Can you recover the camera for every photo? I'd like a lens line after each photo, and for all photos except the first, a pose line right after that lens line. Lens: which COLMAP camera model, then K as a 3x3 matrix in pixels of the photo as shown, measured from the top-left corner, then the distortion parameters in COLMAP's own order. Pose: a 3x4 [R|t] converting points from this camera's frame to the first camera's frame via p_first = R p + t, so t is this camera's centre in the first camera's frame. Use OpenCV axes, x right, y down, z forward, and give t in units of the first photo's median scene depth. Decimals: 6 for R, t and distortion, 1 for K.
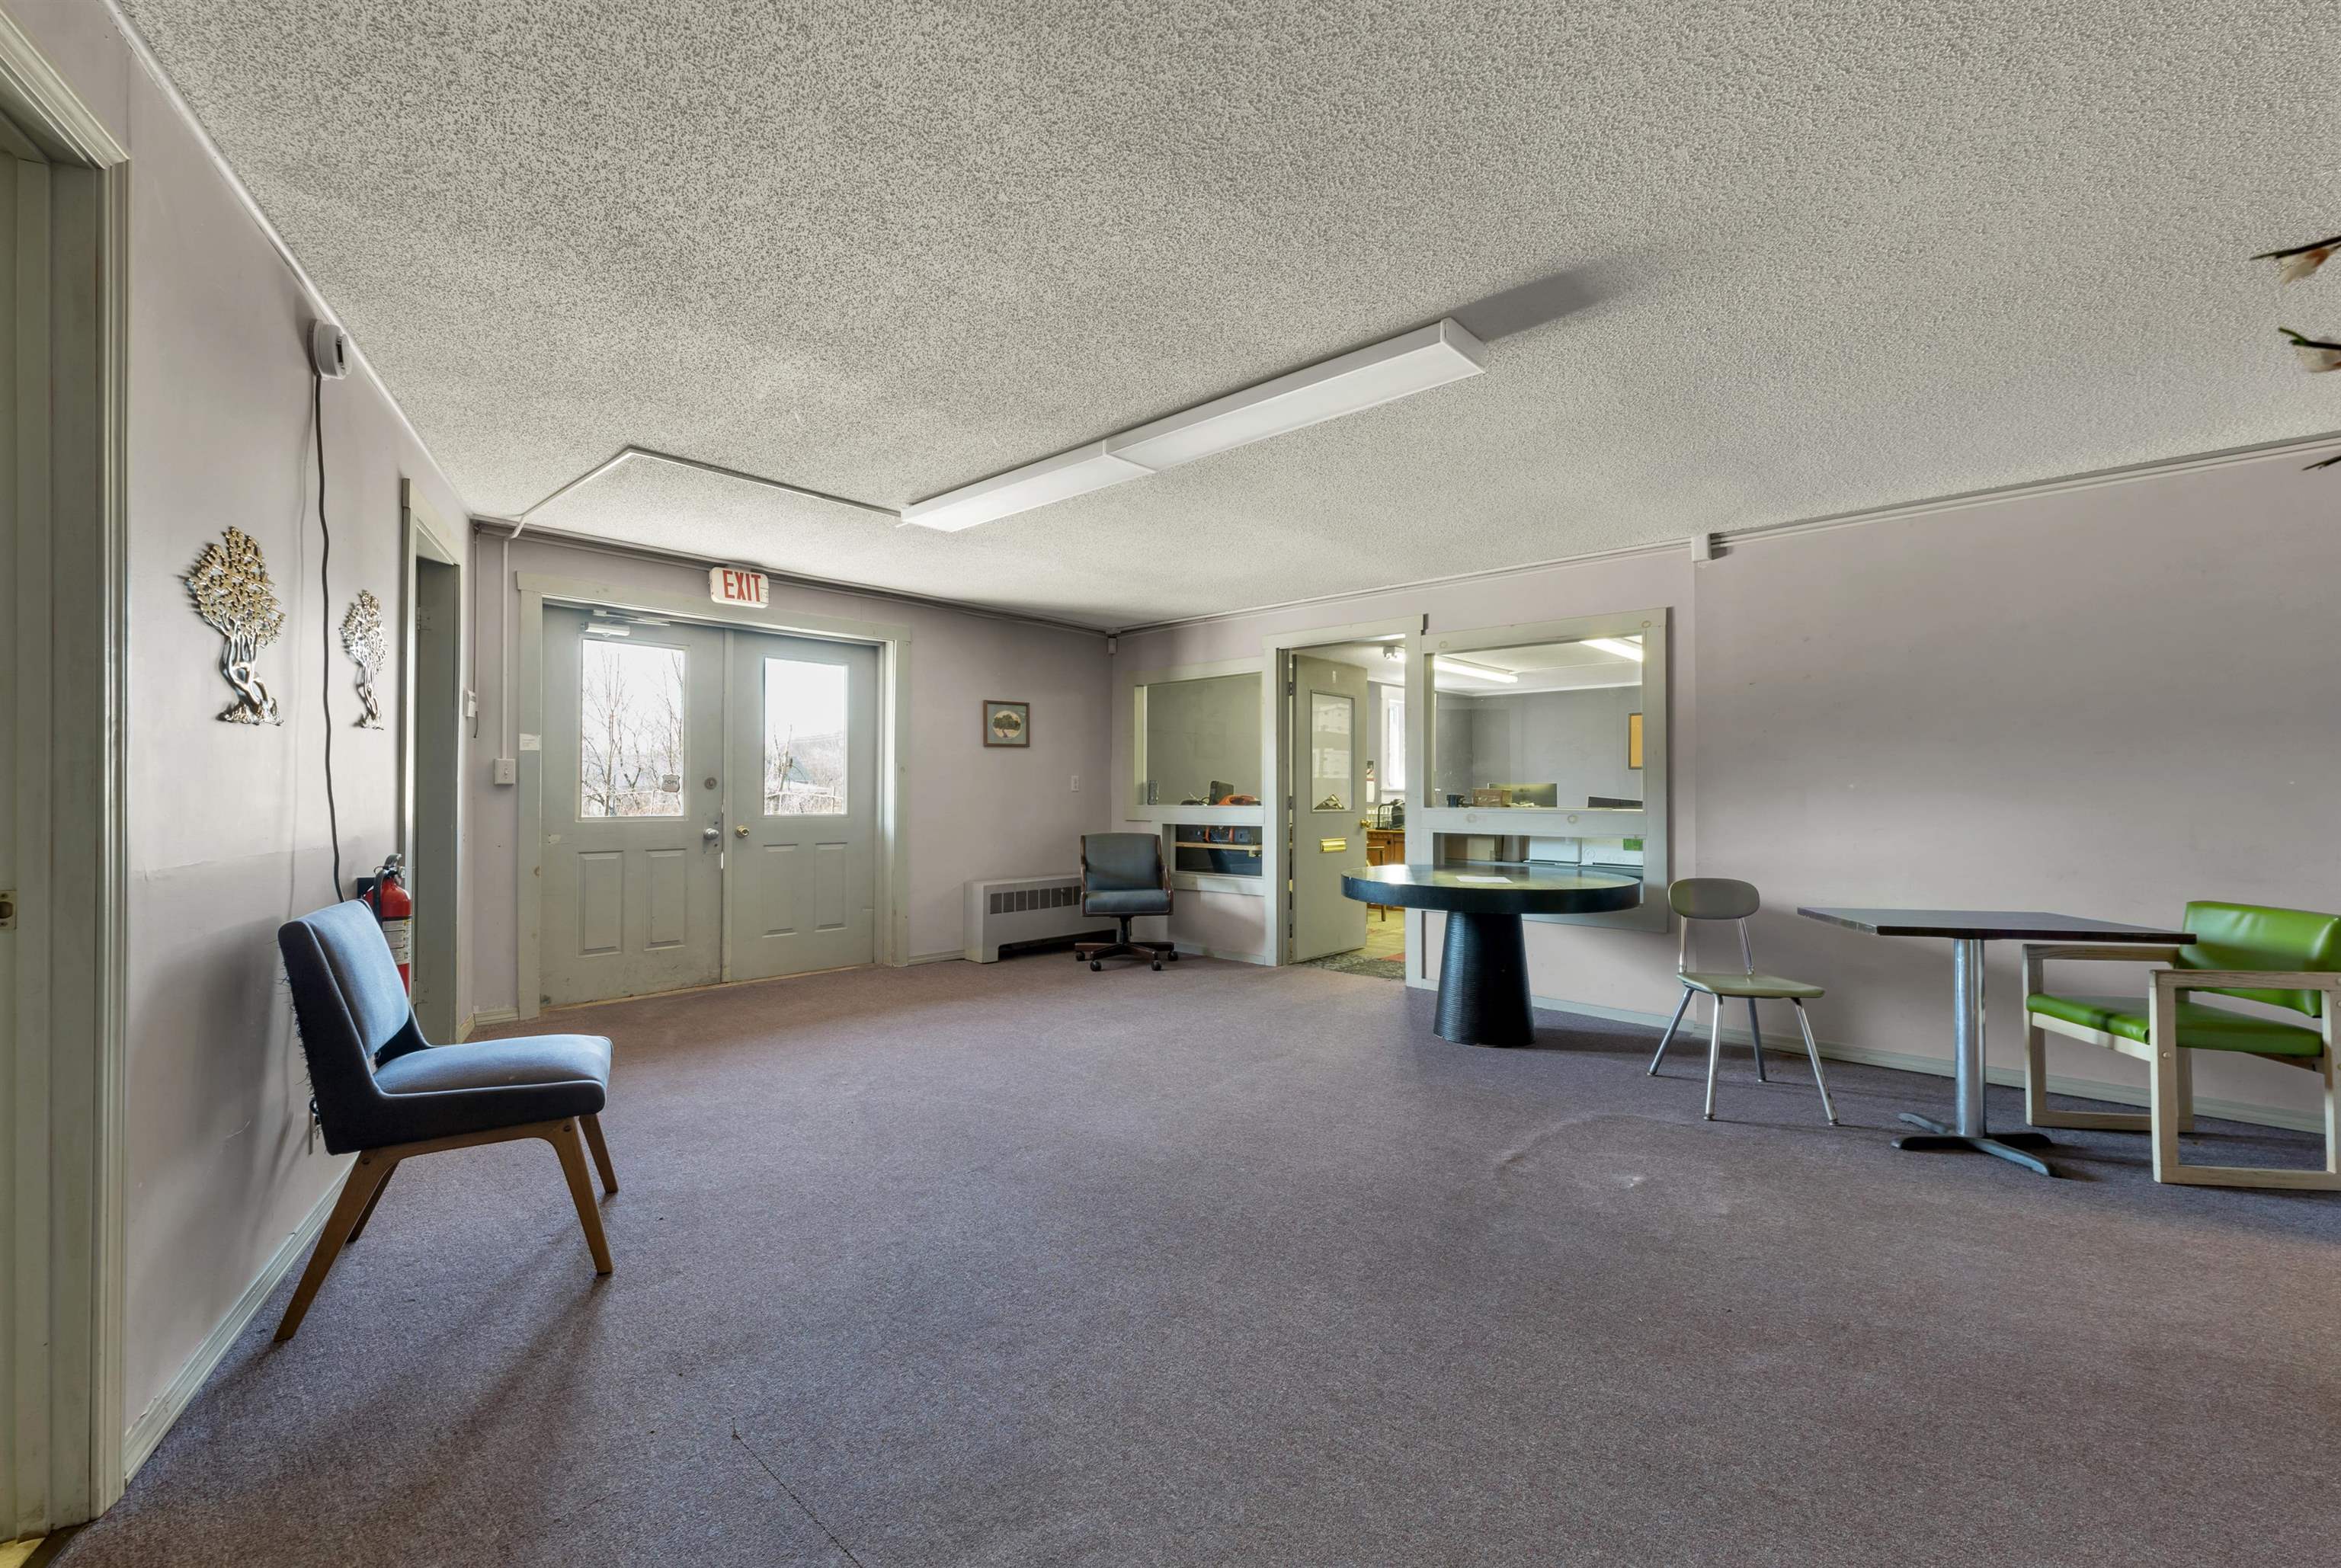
lens RADIAL K [[1004.7, 0, 1168.2], [0, 1004.7, 785.9], [0, 0, 1]] dist [0.003033, 0.000181]
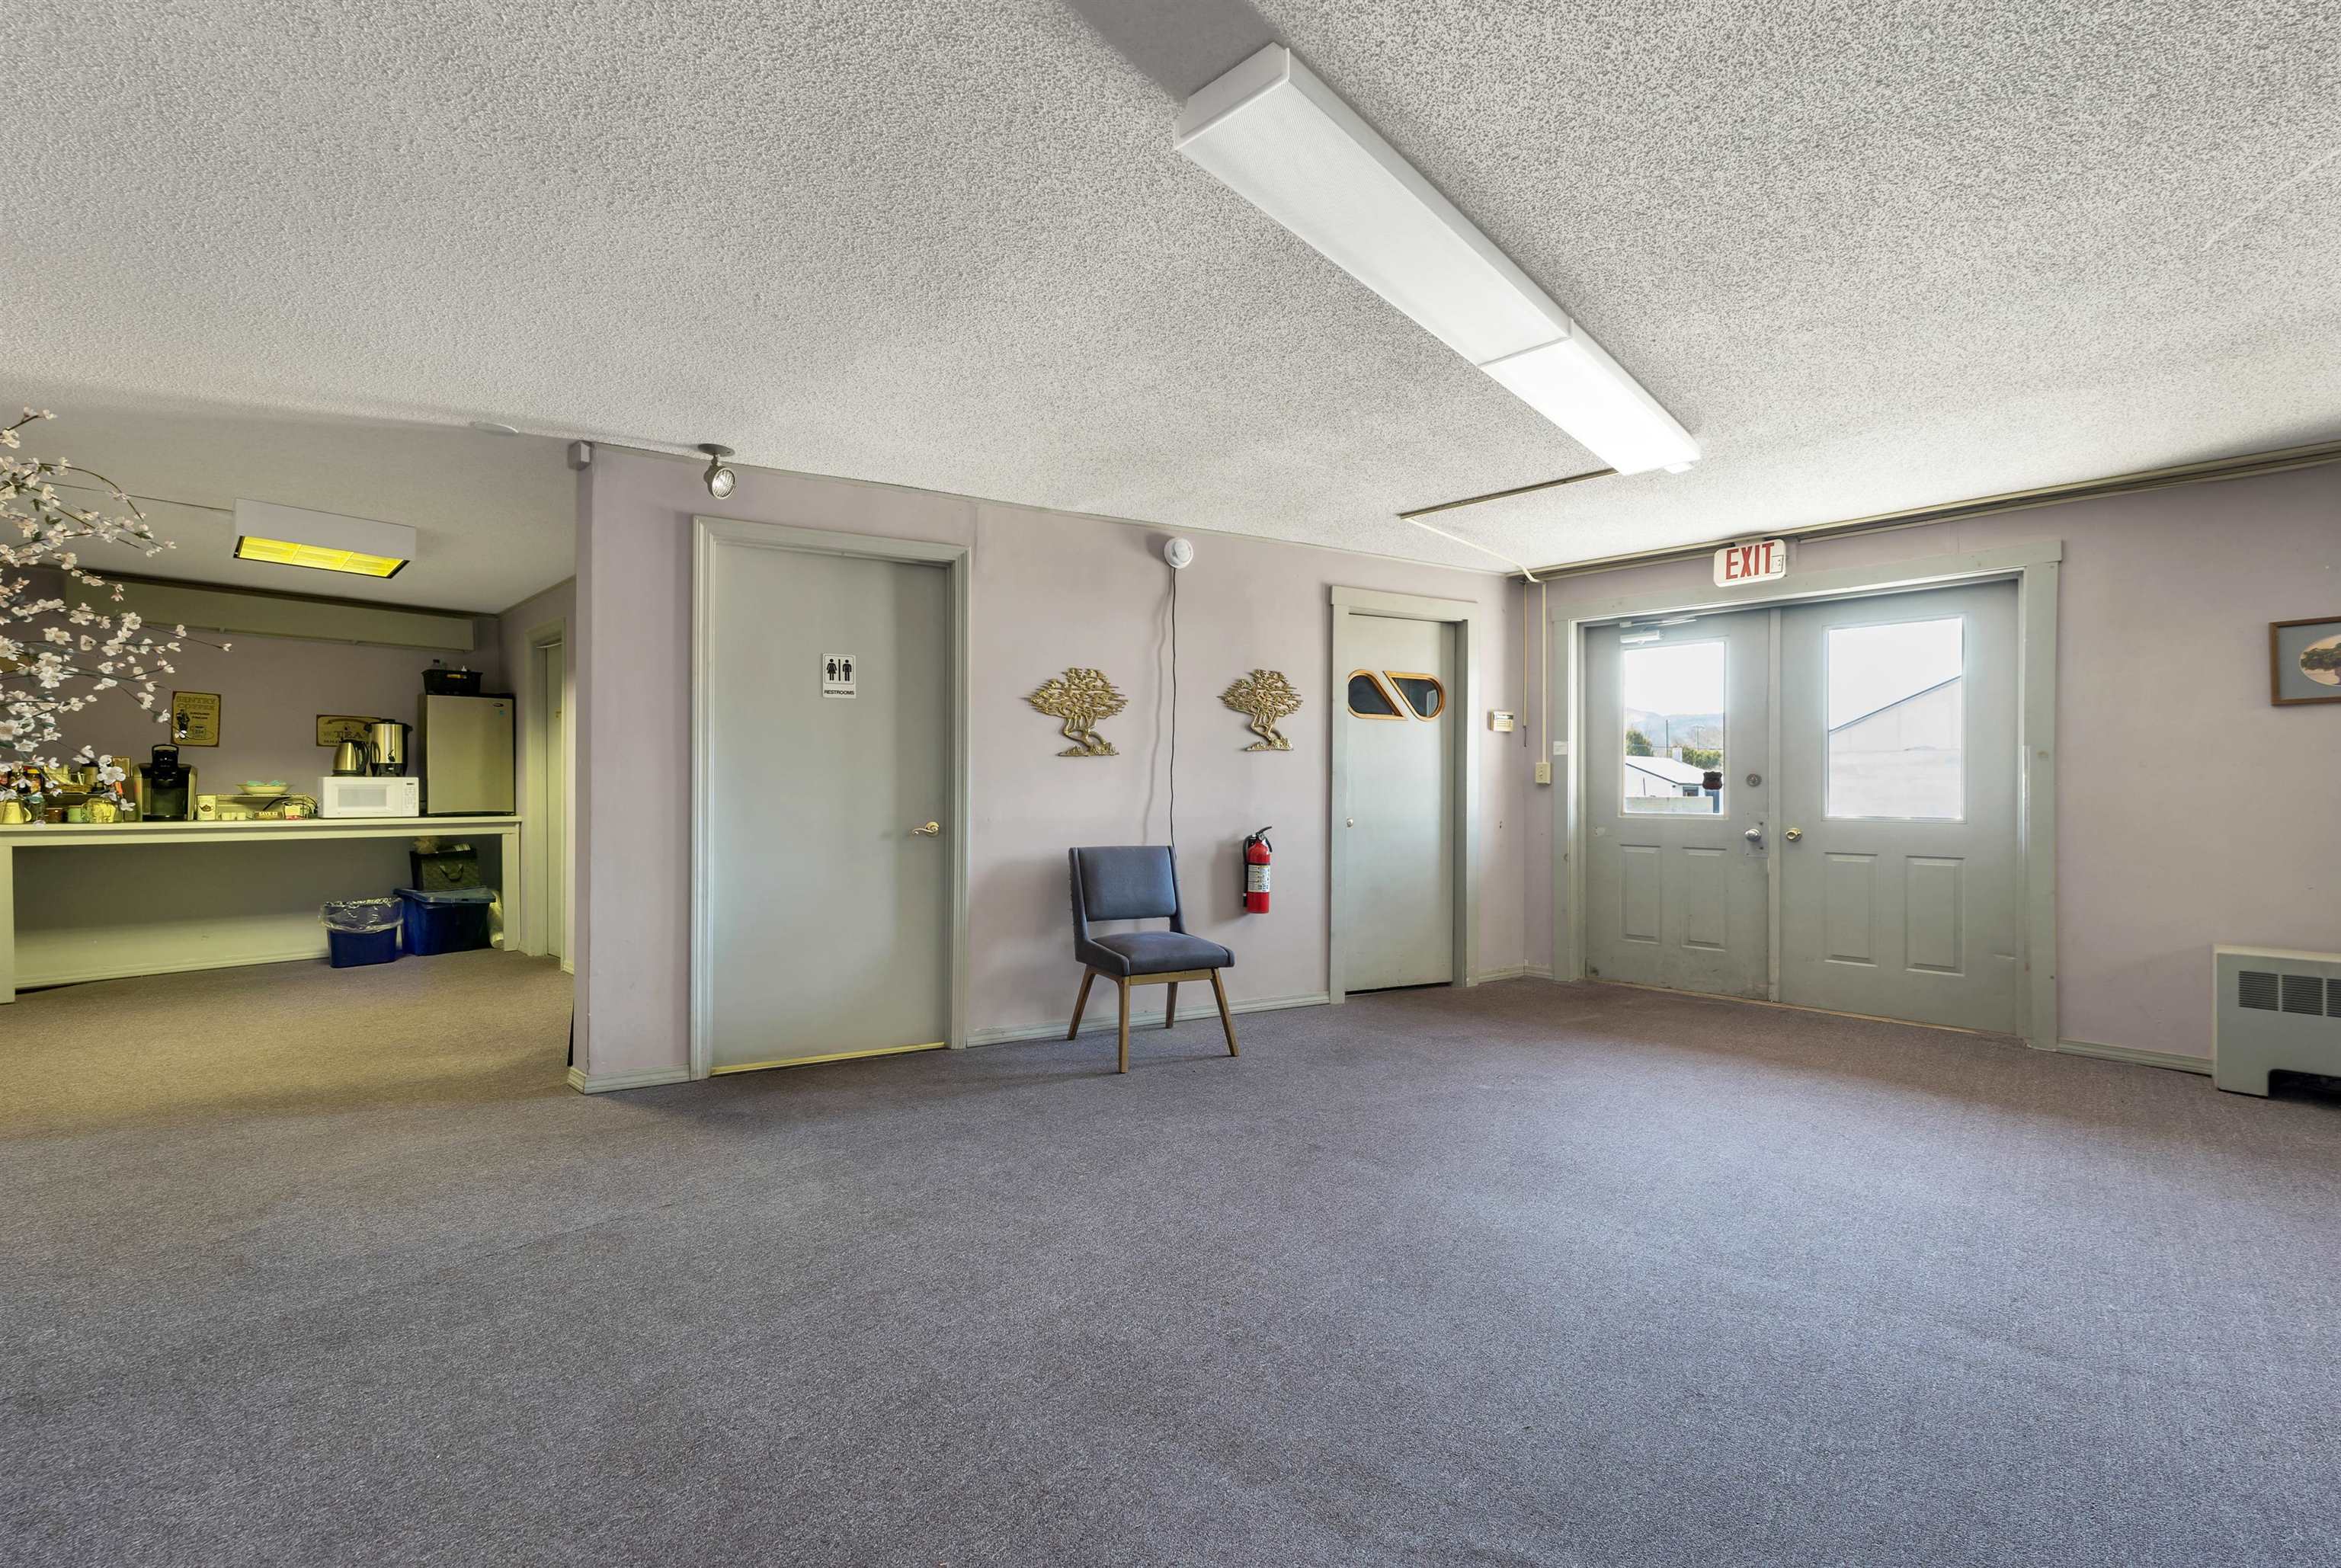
lens RADIAL K [[1004.7, 0, 1172.9], [0, 1004.7, 789.4], [0, 0, 1]] dist [0.003033, 0.000181]
pose [[-0.053409, -0.004636, -0.998562, 0.510087], [0.003990, 0.999980, -0.004856, 0.008579], [0.998565, -0.004244, -0.053389, 0.536467]]
